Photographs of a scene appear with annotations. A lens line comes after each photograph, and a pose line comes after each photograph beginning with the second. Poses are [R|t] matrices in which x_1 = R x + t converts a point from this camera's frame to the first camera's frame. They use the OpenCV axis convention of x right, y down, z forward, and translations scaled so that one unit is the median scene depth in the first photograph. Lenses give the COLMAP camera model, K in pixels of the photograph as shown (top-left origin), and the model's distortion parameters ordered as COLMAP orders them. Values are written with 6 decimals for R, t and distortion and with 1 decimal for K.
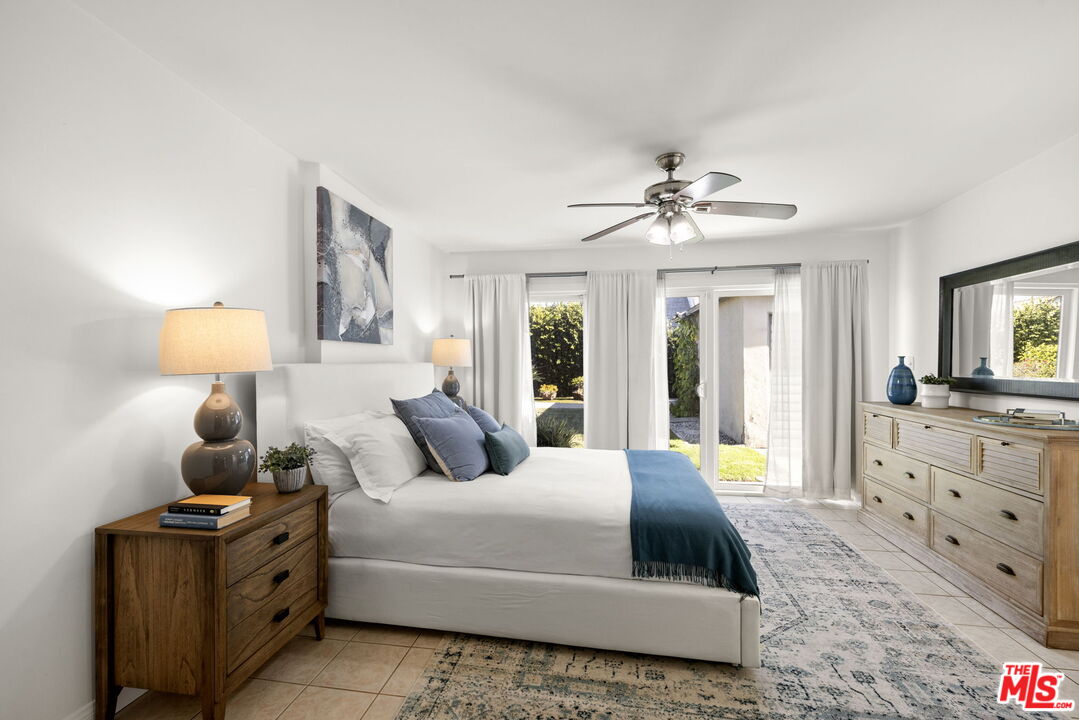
lens RADIAL K [[452.2, 0, 542.6], [0, 452.2, 363.7], [0, 0, 1]] dist [-0.004166, -0.000755]
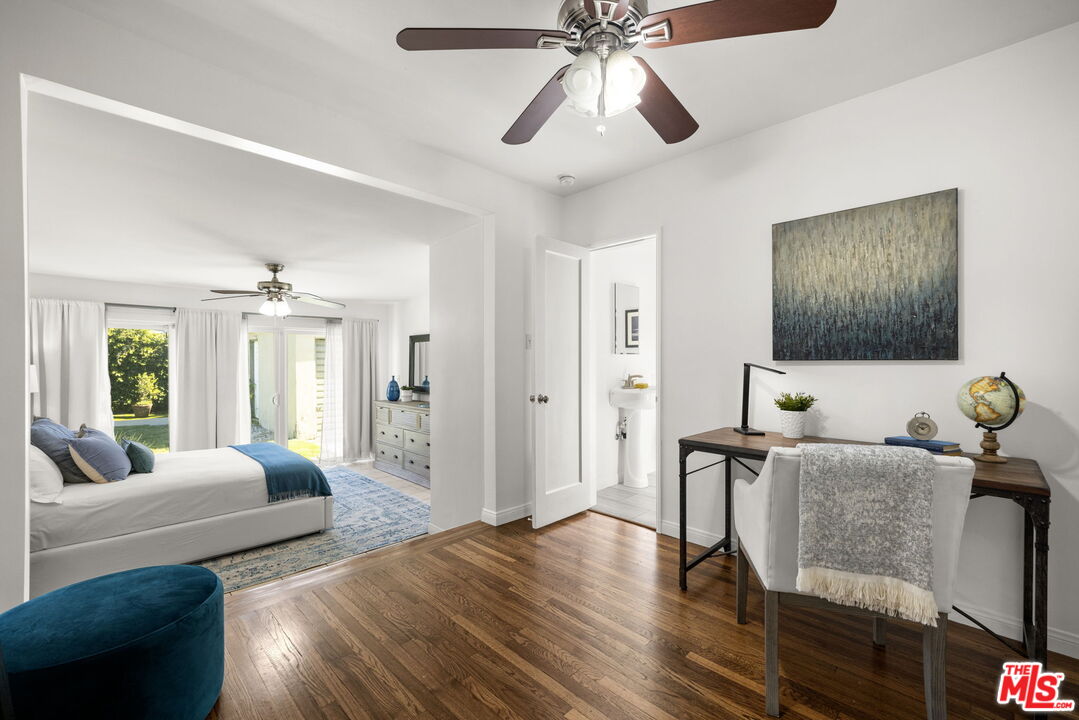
lens RADIAL K [[452.2, 0, 542.6], [0, 452.2, 363.7], [0, 0, 1]] dist [-0.004166, -0.000755]
pose [[0.569226, -0.001206, 0.822180, -0.519657], [0.001004, 0.999999, 0.000772, -0.085135], [-0.822180, 0.000386, 0.569227, -0.759631]]
